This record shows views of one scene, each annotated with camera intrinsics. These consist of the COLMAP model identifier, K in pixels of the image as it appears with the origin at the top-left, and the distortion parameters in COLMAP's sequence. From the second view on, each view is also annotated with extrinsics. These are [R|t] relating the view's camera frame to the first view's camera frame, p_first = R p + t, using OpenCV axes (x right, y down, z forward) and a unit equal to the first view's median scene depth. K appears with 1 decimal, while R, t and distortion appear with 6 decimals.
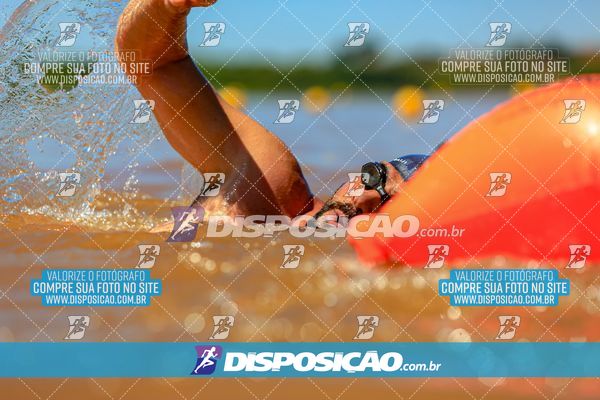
lens RADIAL K [[2914.4, 0, 300.3], [0, 2914.4, 200.8], [0, 0, 1]] dist [1.455630, 0.000000]
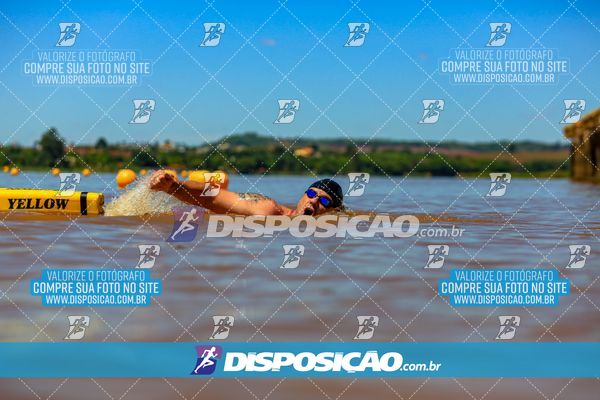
lens RADIAL K [[1852.6, 0, 300.2], [0, 1852.6, 200.2], [0, 0, 1]] dist [0.141217, 0.000000]
pose [[0.999995, -0.000081, -0.003130, 0.001957], [0.000076, 0.999999, -0.001581, 0.000798], [0.003130, 0.001581, 0.999994, 0.367991]]
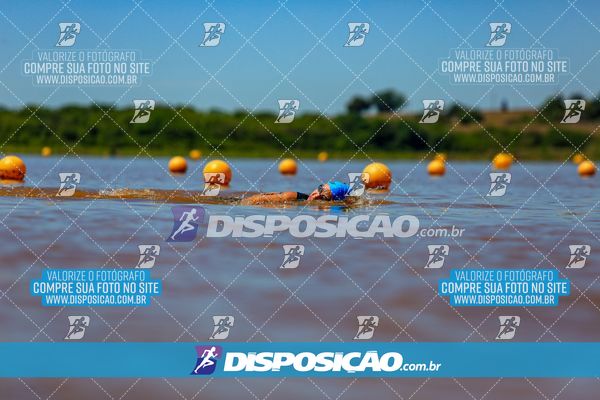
lens RADIAL K [[3404.2, 0, 299.6], [0, 3404.2, 200.7], [0, 0, 1]] dist [2.362897, 0.000000]
pose [[0.999996, -0.000101, -0.002680, 0.002905], [0.000098, 1.000000, -0.000910, 0.001009], [0.002680, 0.000910, 0.999996, -0.169720]]
